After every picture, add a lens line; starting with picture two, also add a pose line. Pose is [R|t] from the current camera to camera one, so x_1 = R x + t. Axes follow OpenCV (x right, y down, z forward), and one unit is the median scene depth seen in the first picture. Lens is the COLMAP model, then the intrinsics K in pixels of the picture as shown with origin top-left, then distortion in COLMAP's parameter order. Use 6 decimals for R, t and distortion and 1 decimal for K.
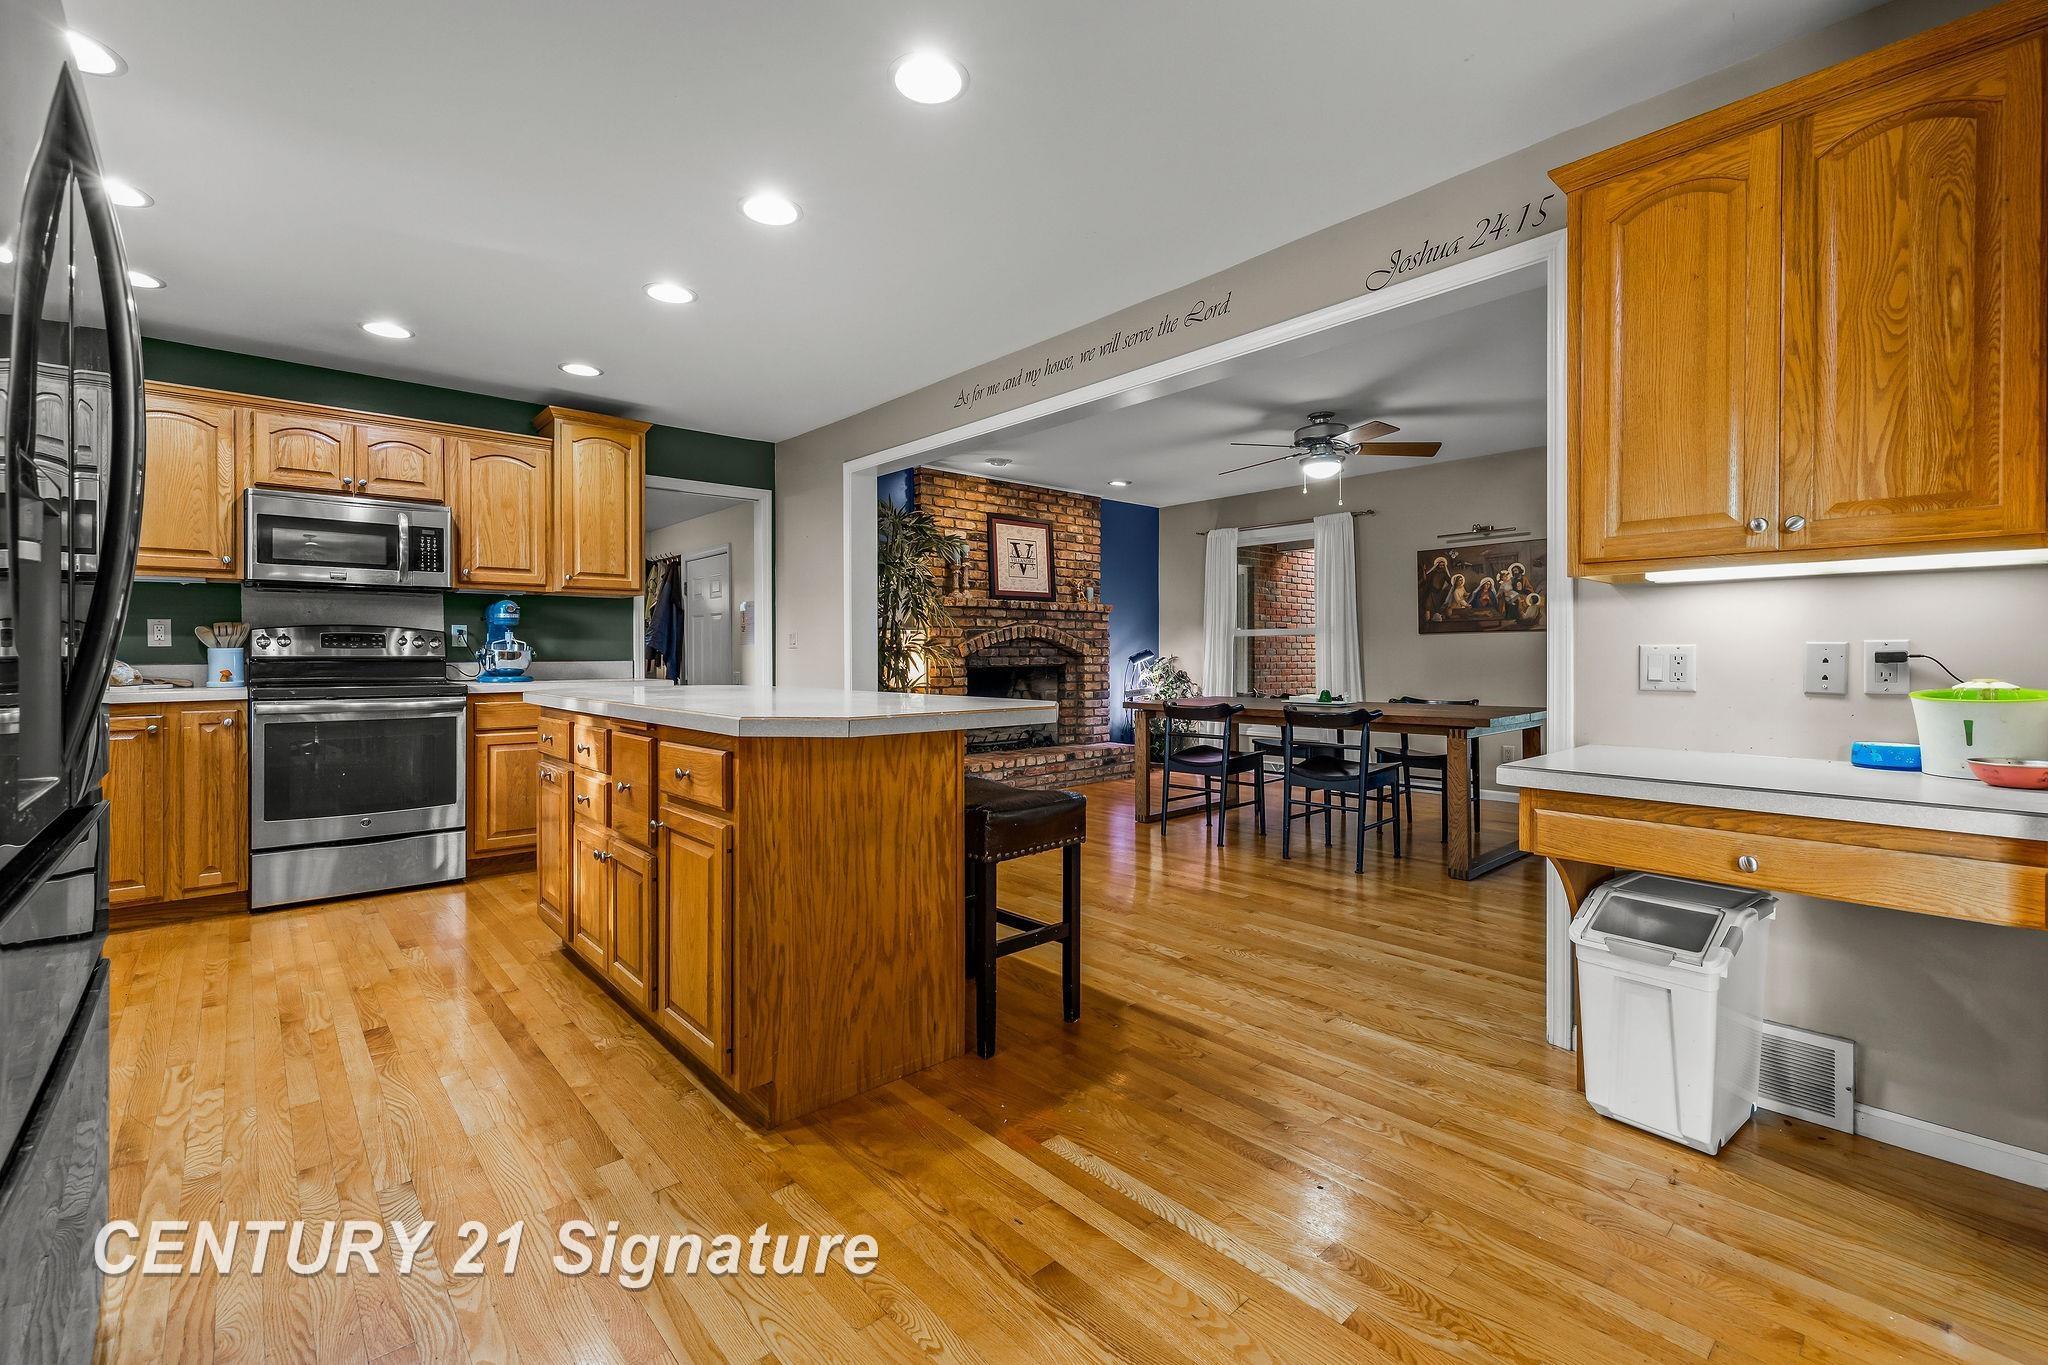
lens RADIAL K [[872.7, 0, 1018.9], [0, 872.7, 654.8], [0, 0, 1]] dist [-0.003229, 0.000147]
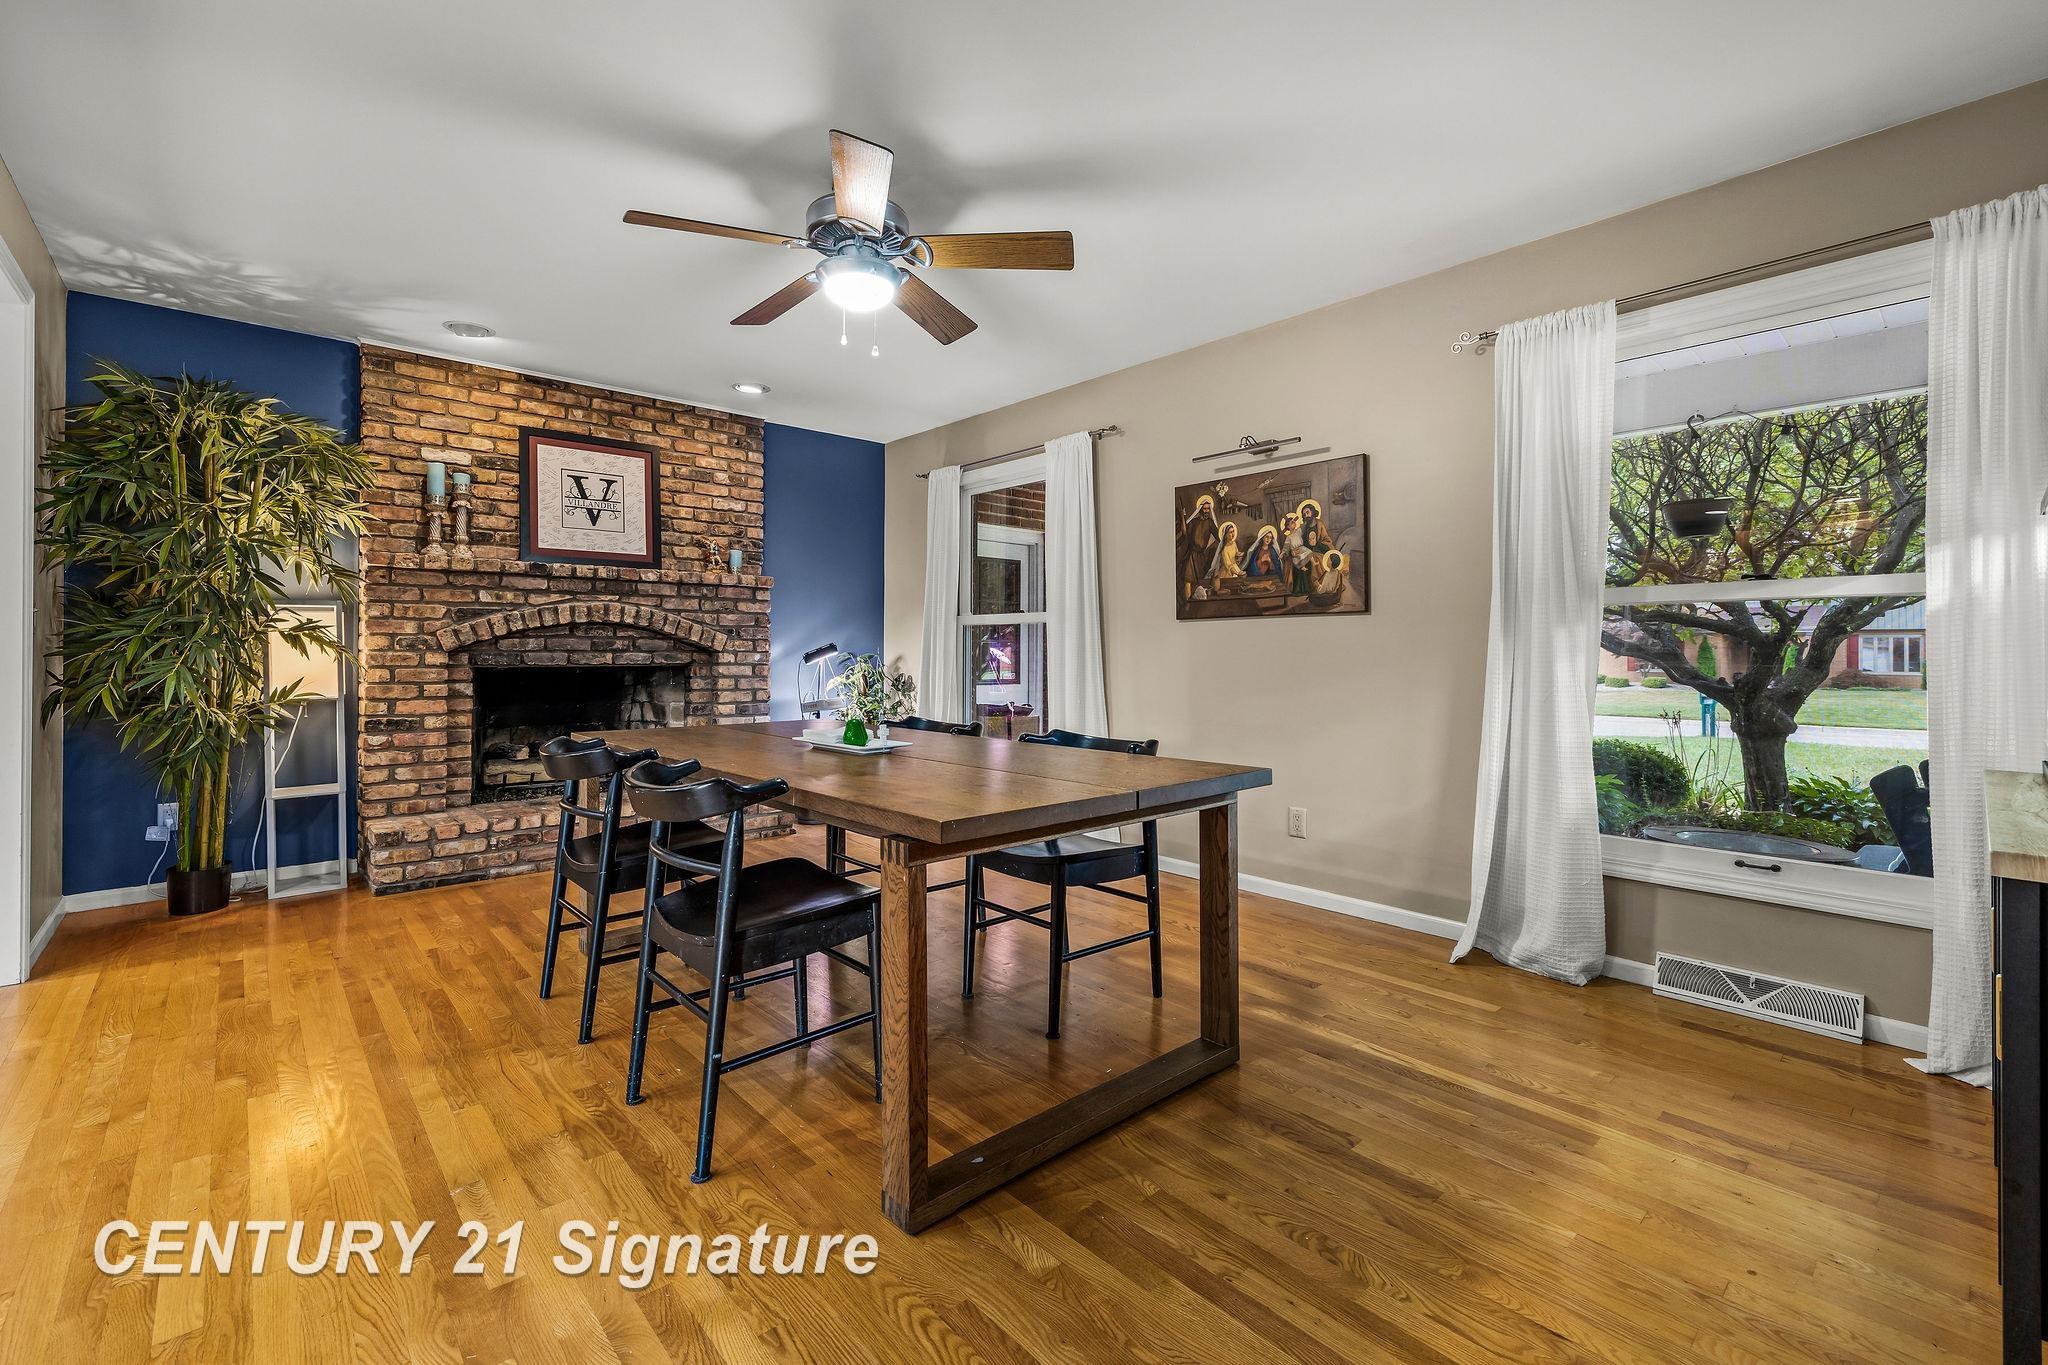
lens RADIAL K [[876.8, 0, 1011.5], [0, 876.8, 648.1], [0, 0, 1]] dist [-0.000071, -0.000215]
pose [[0.999965, 0.008266, -0.001345, 0.342520], [-0.008273, 0.999951, -0.005508, 0.000585], [0.001299, 0.005519, 0.999984, 0.373278]]
